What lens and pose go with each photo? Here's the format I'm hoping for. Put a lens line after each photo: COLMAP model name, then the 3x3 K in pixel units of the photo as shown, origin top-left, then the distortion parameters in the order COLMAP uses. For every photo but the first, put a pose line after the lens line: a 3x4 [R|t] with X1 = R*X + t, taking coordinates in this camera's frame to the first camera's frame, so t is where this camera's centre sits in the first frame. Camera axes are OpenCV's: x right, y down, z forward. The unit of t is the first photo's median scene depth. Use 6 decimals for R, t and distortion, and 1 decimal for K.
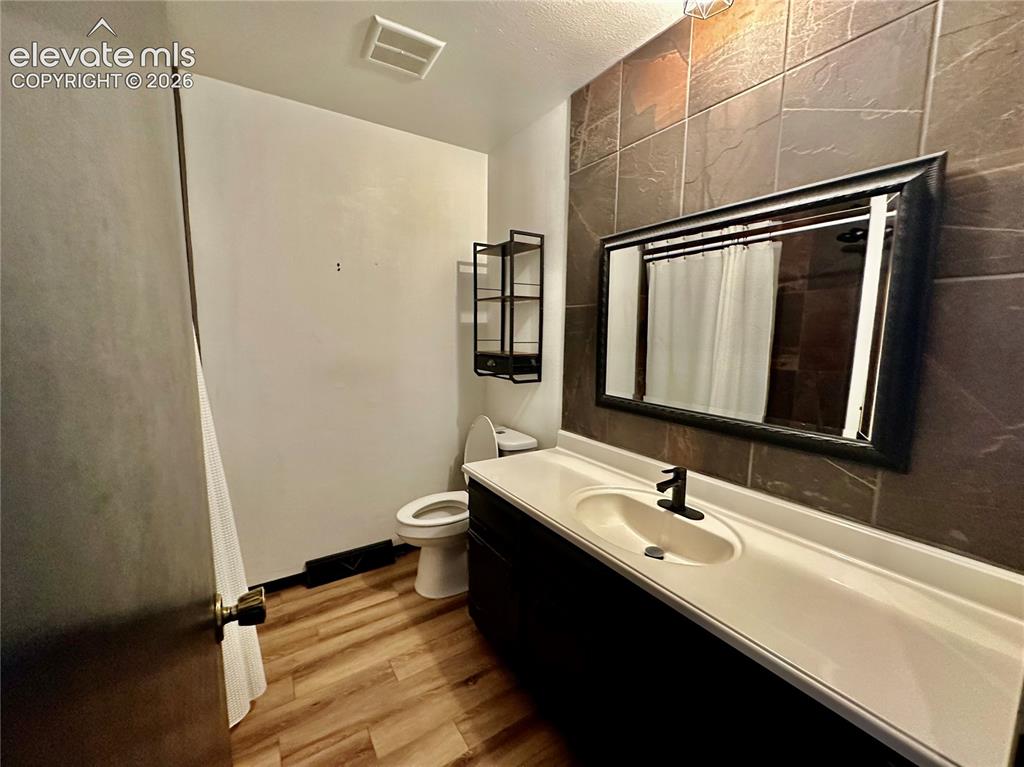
lens RADIAL K [[411.5, 0, 512.0], [0, 411.5, 383.5], [0, 0, 1]] dist [-0.001299, -0.000153]
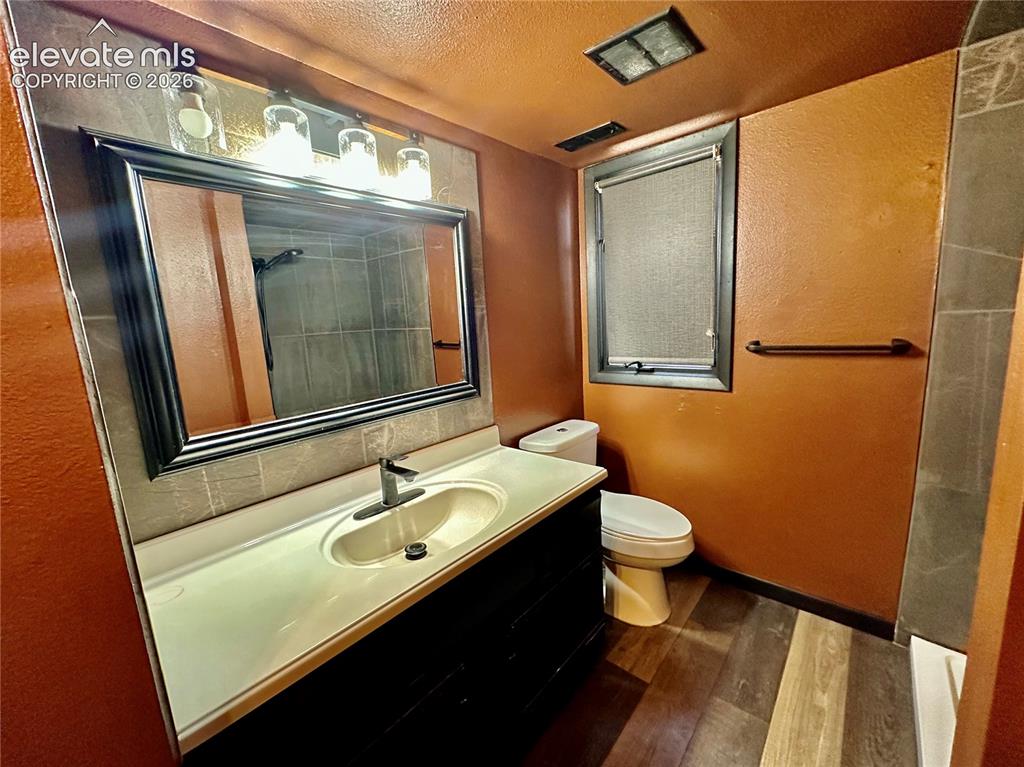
lens RADIAL K [[411.5, 0, 512.0], [0, 411.5, 383.5], [0, 0, 1]] dist [-0.001299, -0.000153]
pose [[-0.258430, -0.138646, 0.956029, -0.544815], [0.179755, 0.965462, 0.188605, -0.081010], [-0.949159, 0.220592, -0.224581, 0.975315]]
